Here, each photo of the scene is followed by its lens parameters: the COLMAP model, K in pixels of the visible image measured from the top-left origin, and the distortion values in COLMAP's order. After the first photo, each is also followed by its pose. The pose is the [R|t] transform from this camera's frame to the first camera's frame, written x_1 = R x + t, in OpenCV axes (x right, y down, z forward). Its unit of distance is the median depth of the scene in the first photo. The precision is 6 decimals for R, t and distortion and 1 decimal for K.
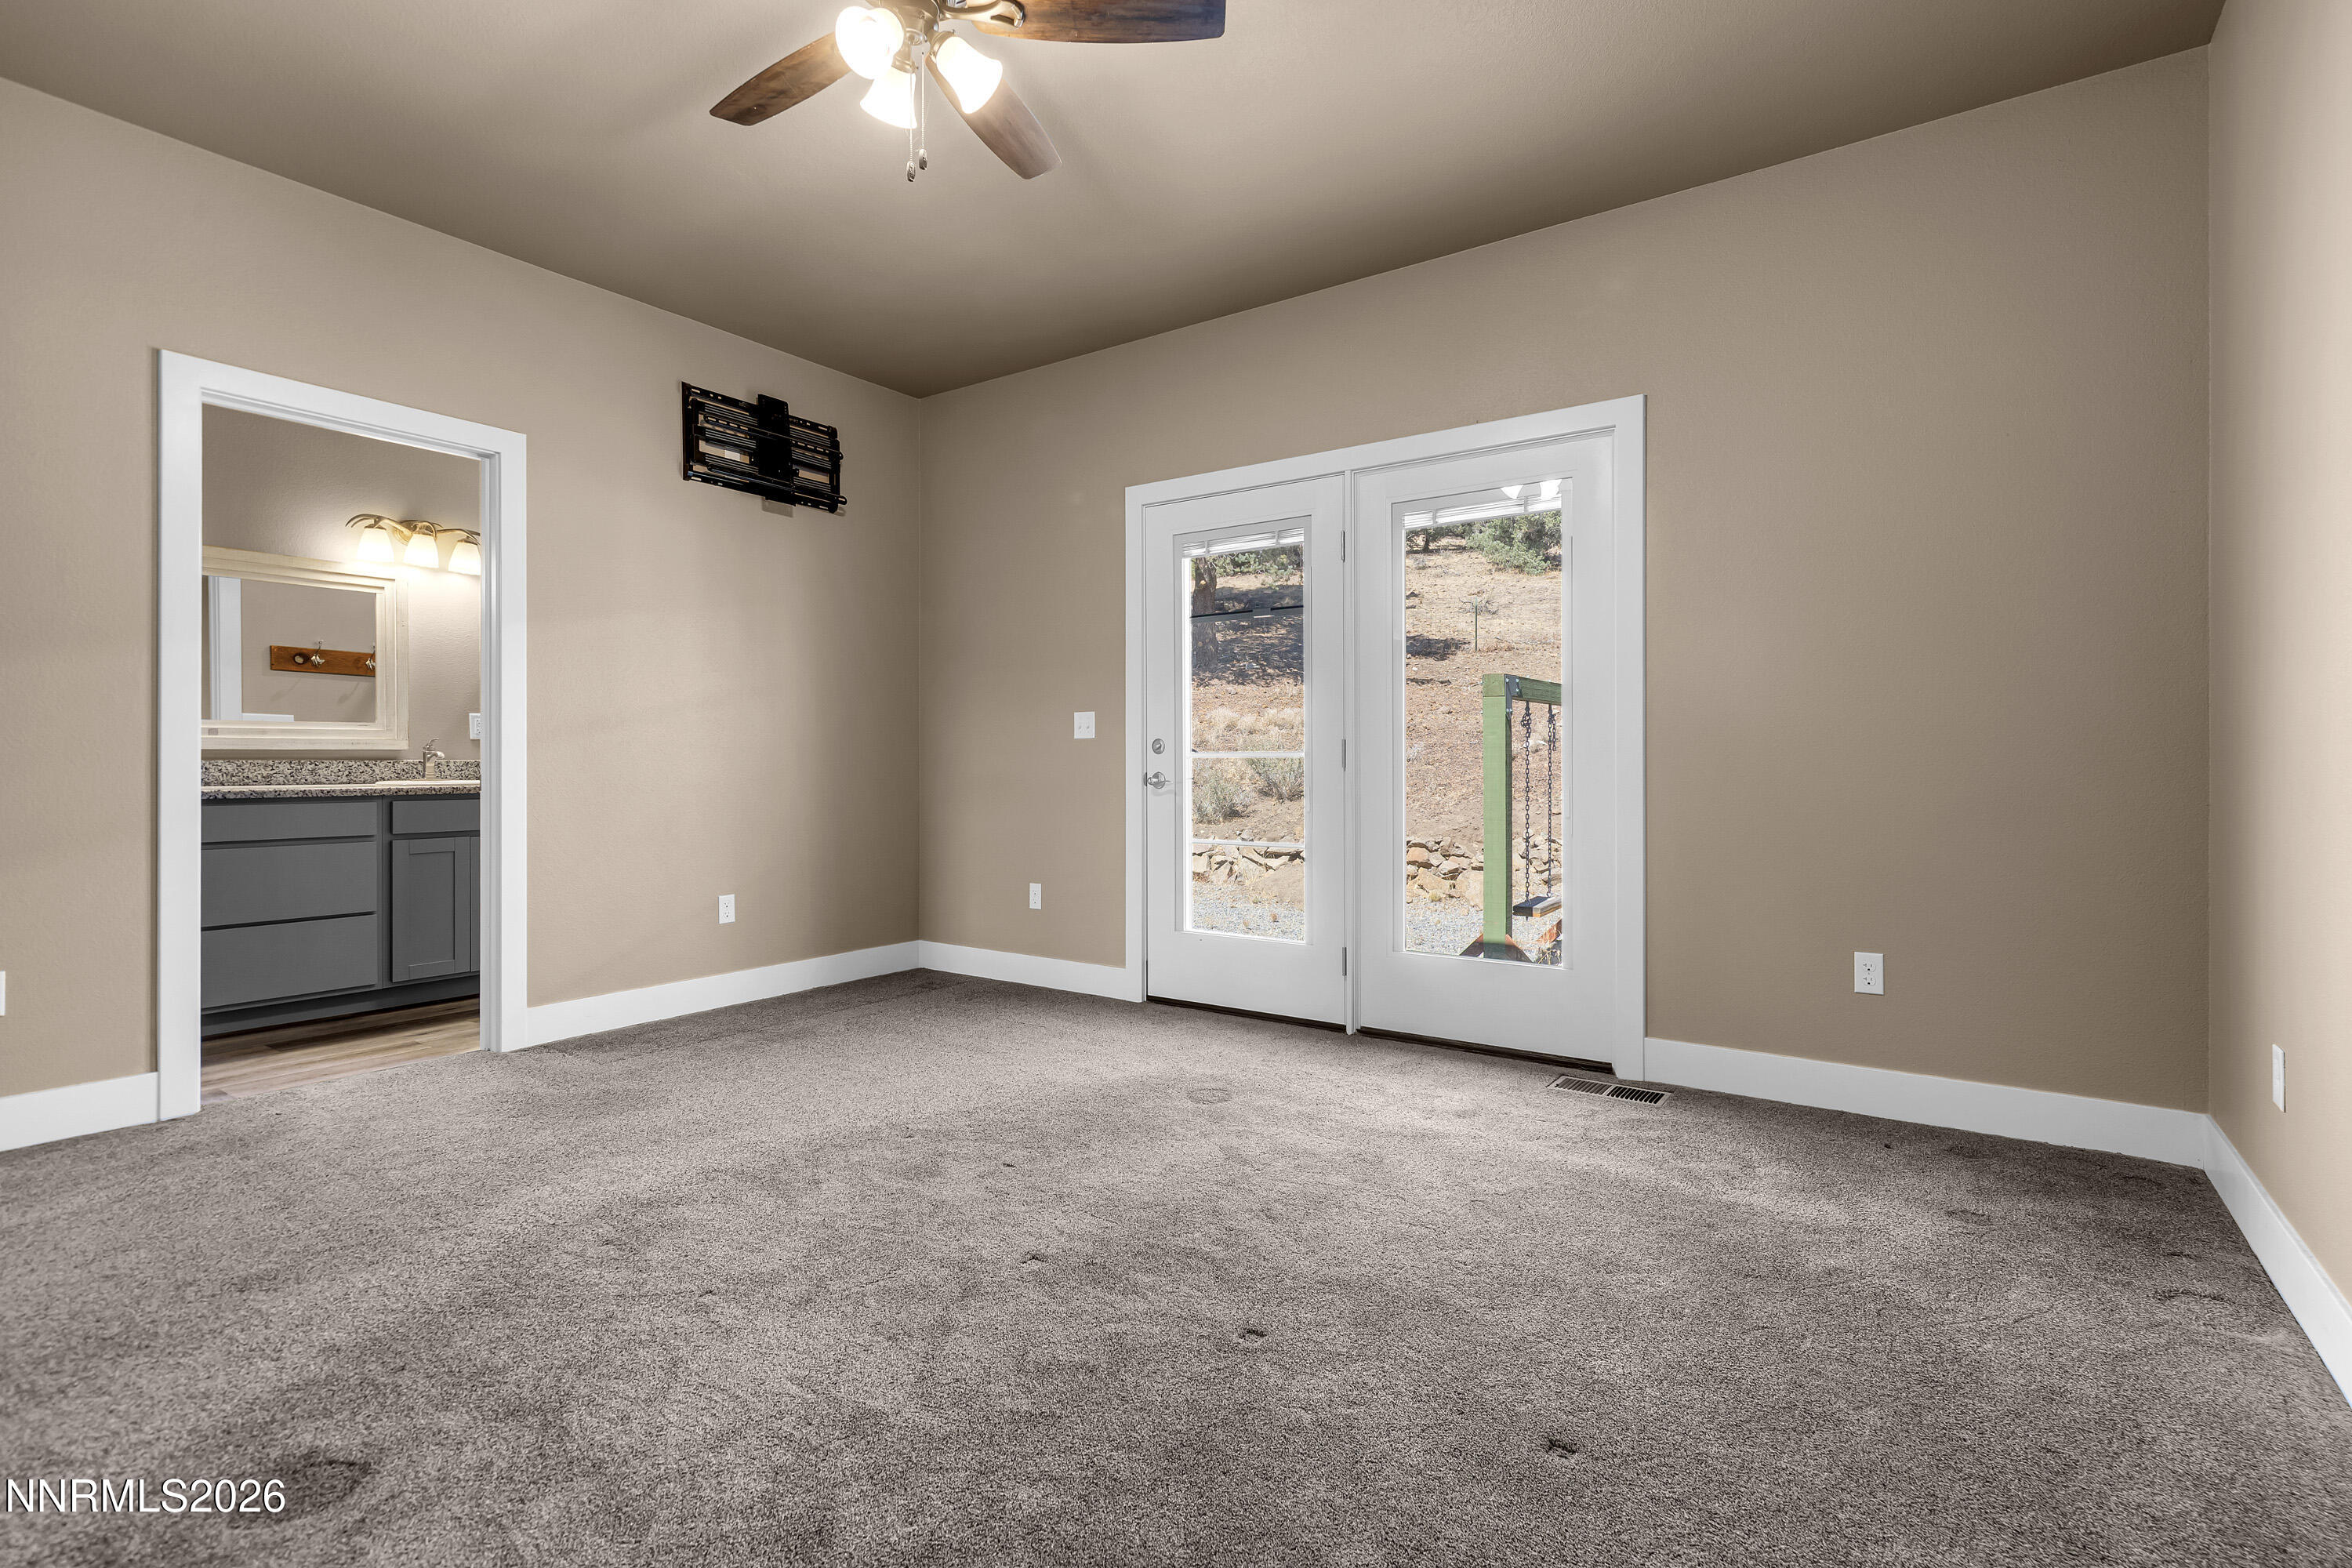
lens RADIAL K [[1086.1, 0, 1175.6], [0, 1086.1, 763.0], [0, 0, 1]] dist [0.008839, 0.000678]
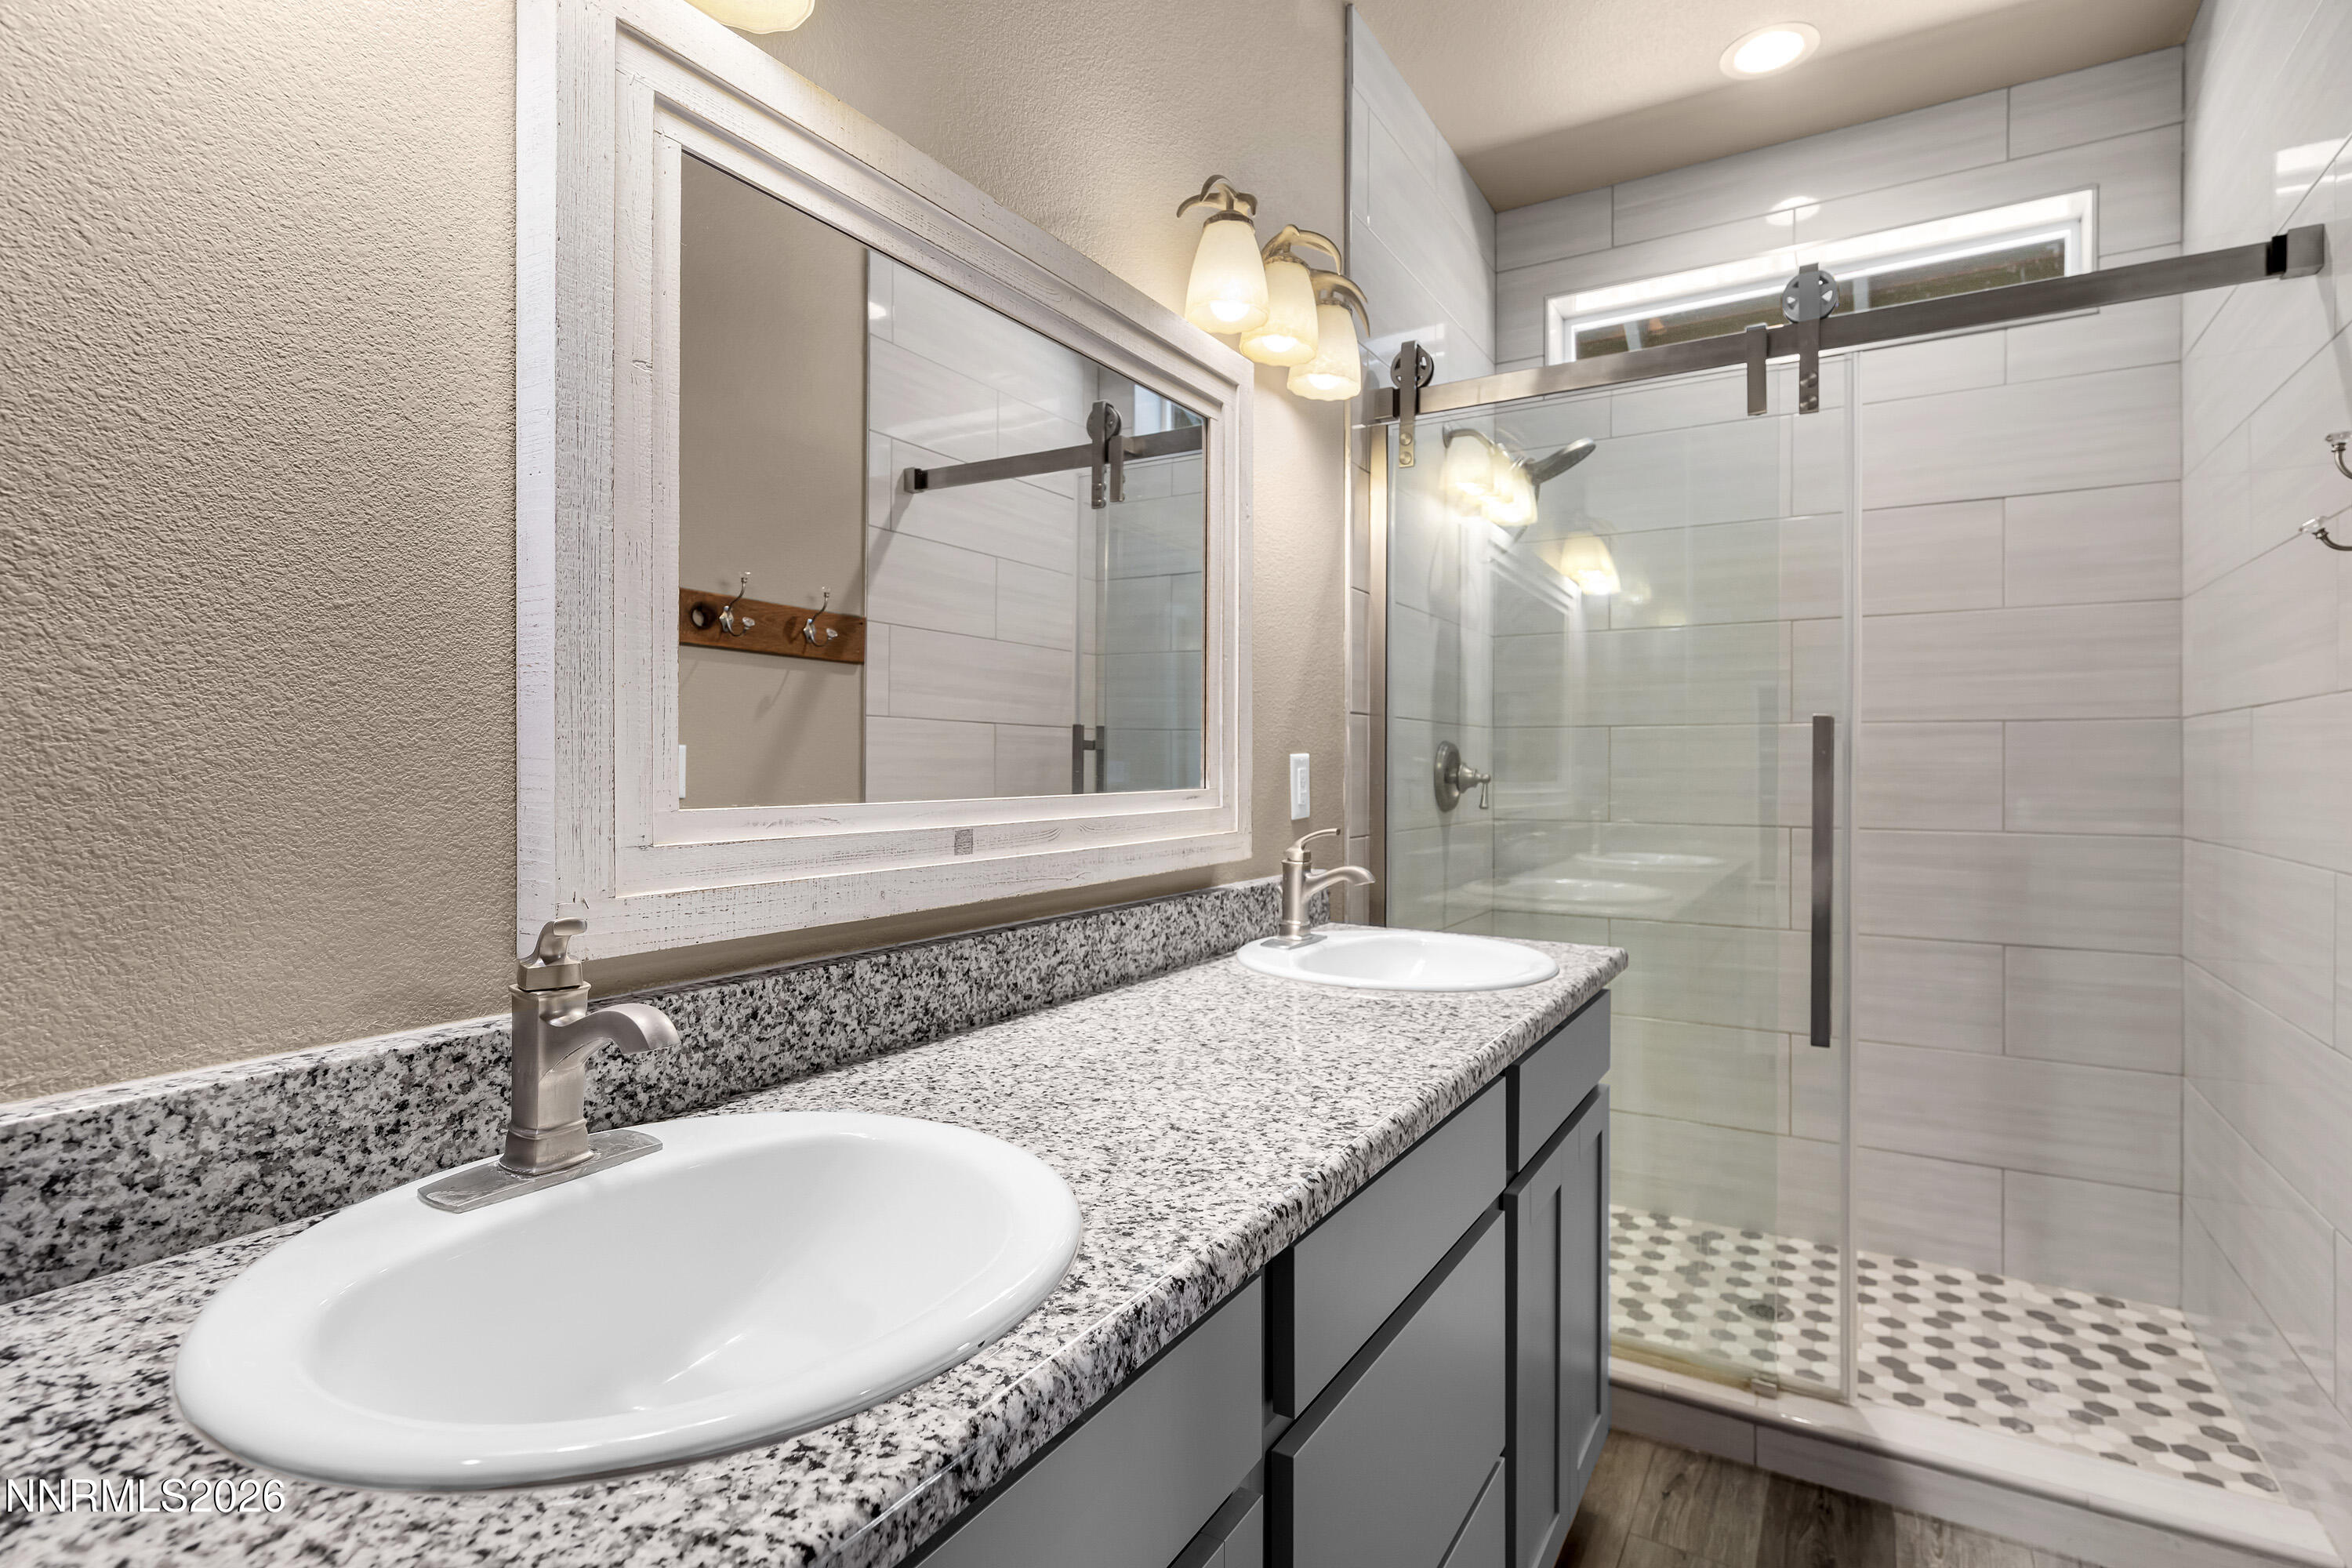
lens RADIAL K [[1200.9, 0, 1165.5], [0, 1200.9, 762.1], [0, 0, 1]] dist [0.008755, -0.001044]
pose [[0.997487, 0.004152, 0.070733, -0.844975], [-0.004237, 0.999990, 0.001059, -0.049645], [-0.070728, -0.001356, 0.997495, 0.678181]]
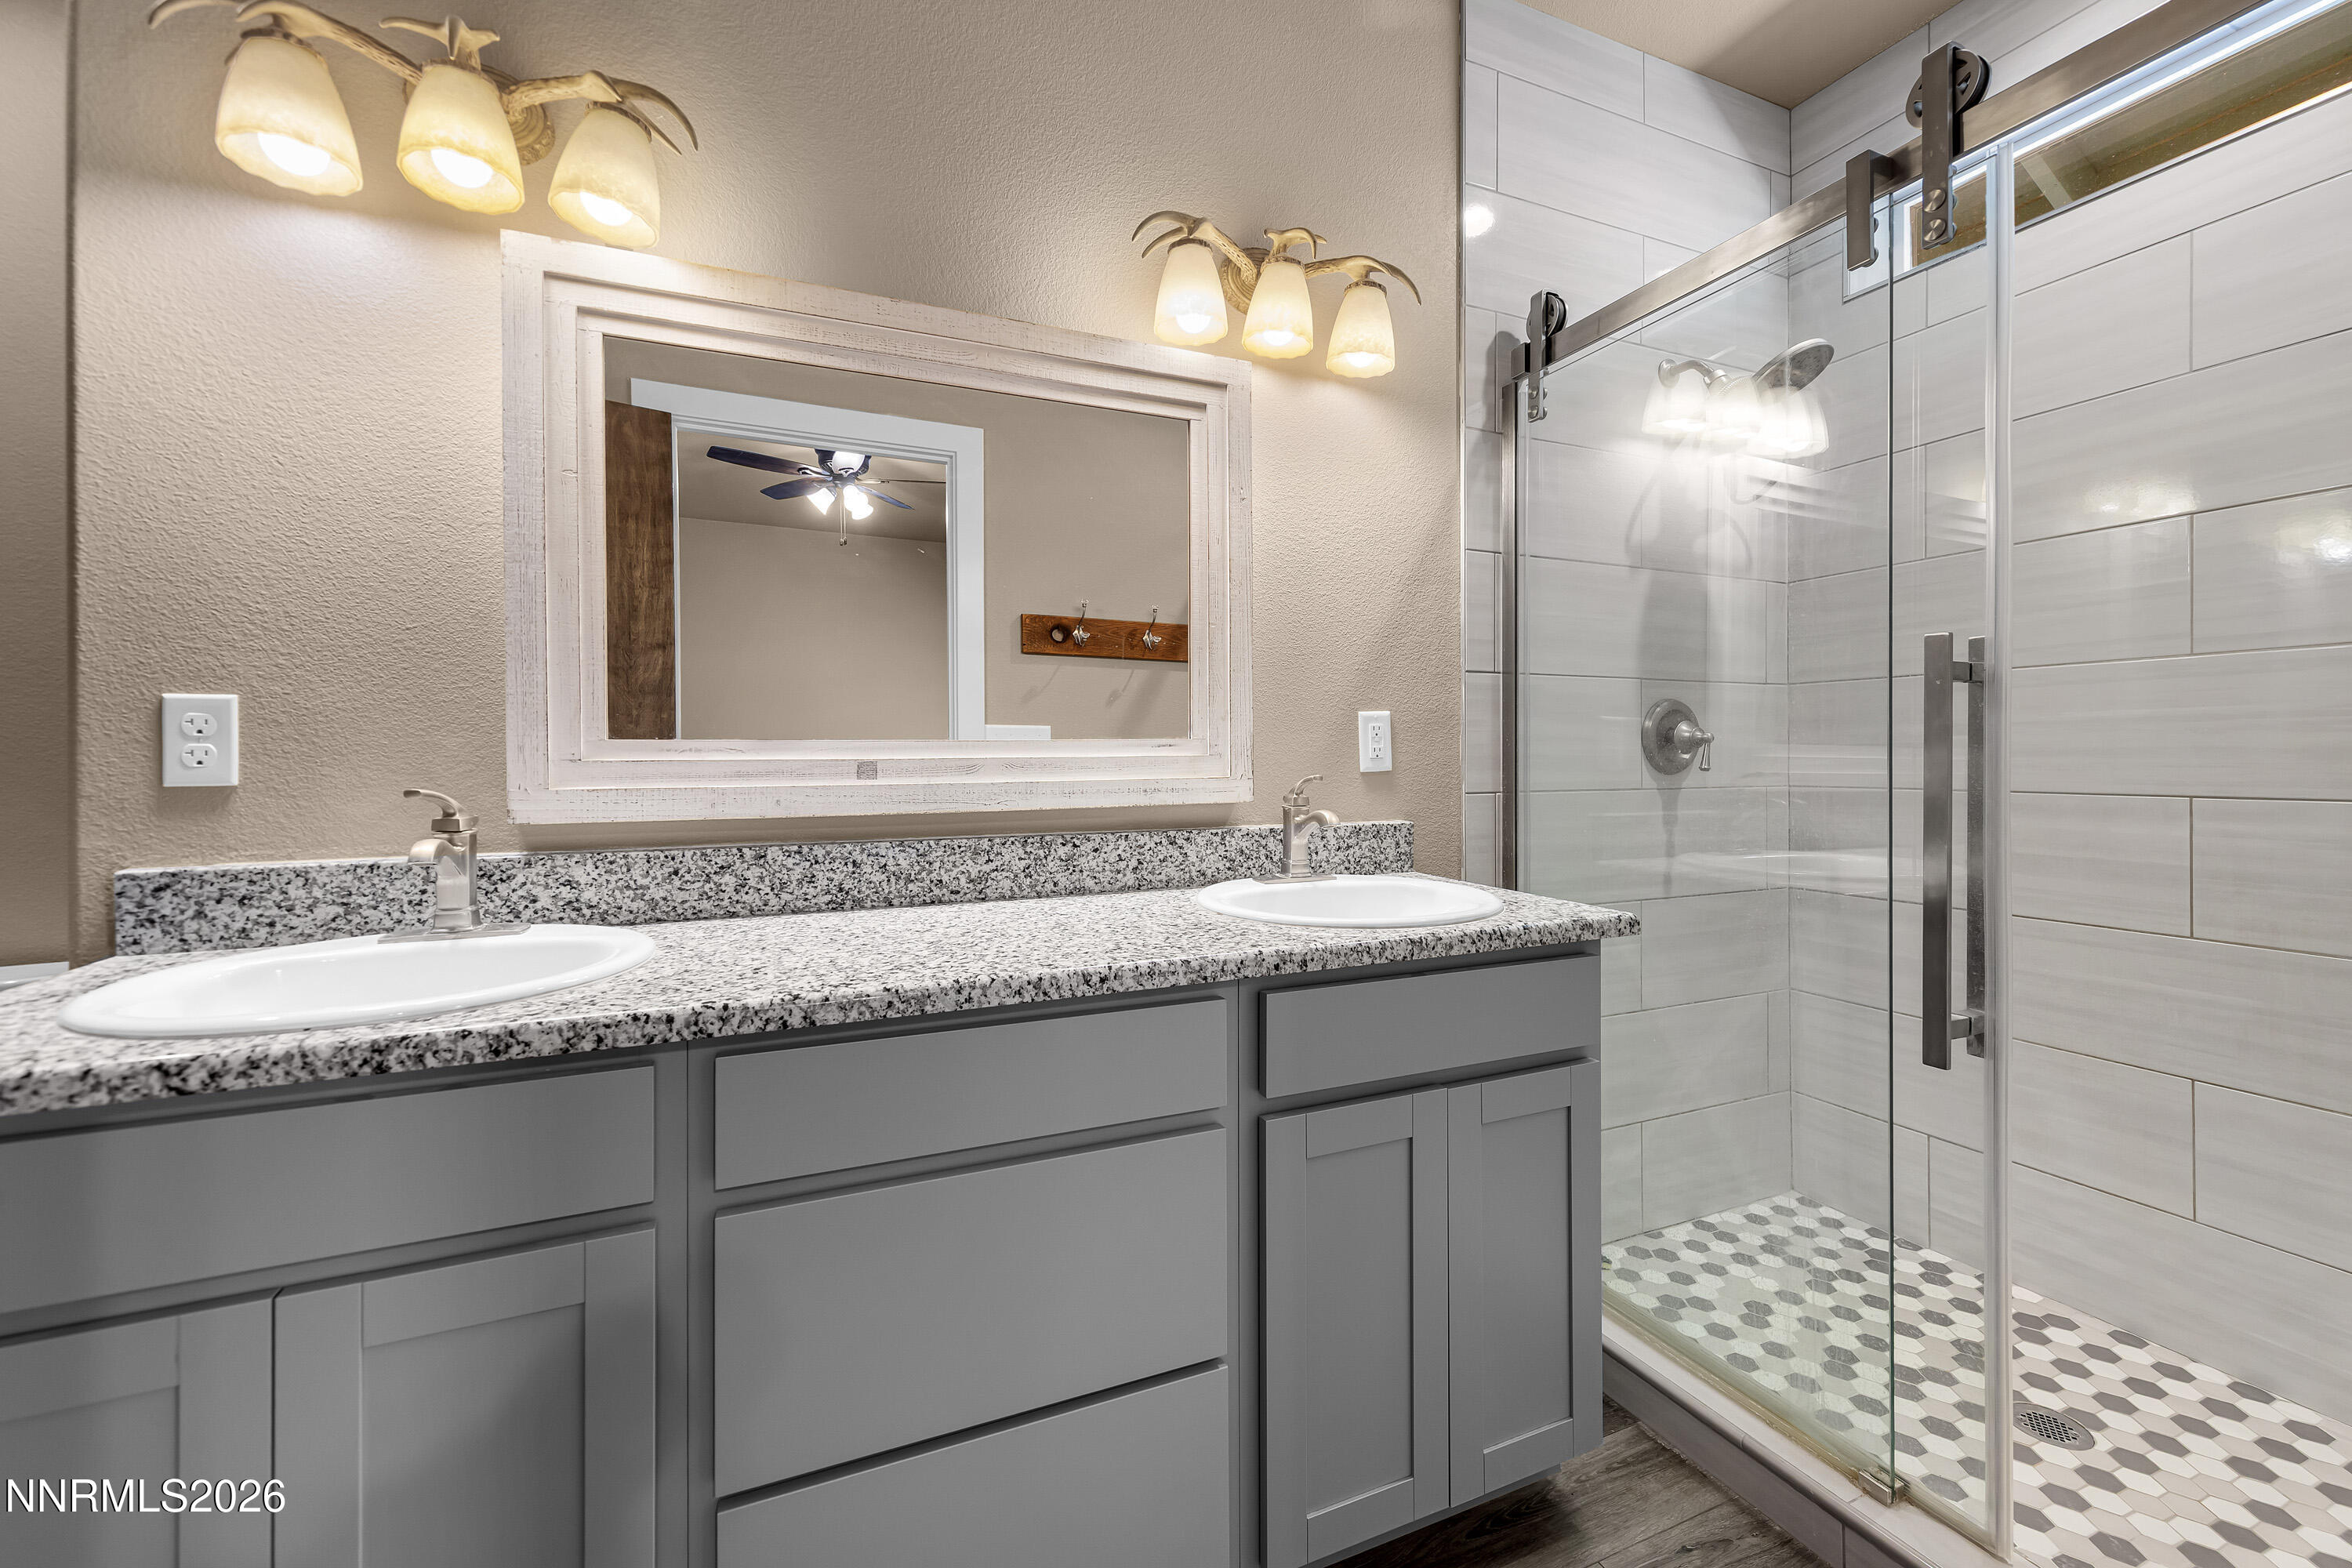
lens RADIAL K [[970.0, 0, 1172.0], [0, 970.0, 762.0], [0, 0, 1]] dist [0.010886, -0.001392]
pose [[0.837921, -0.003069, -0.545782, -0.592917], [0.004879, 0.999986, 0.001867, -0.031488], [0.545769, -0.004227, 0.837925, 0.760253]]
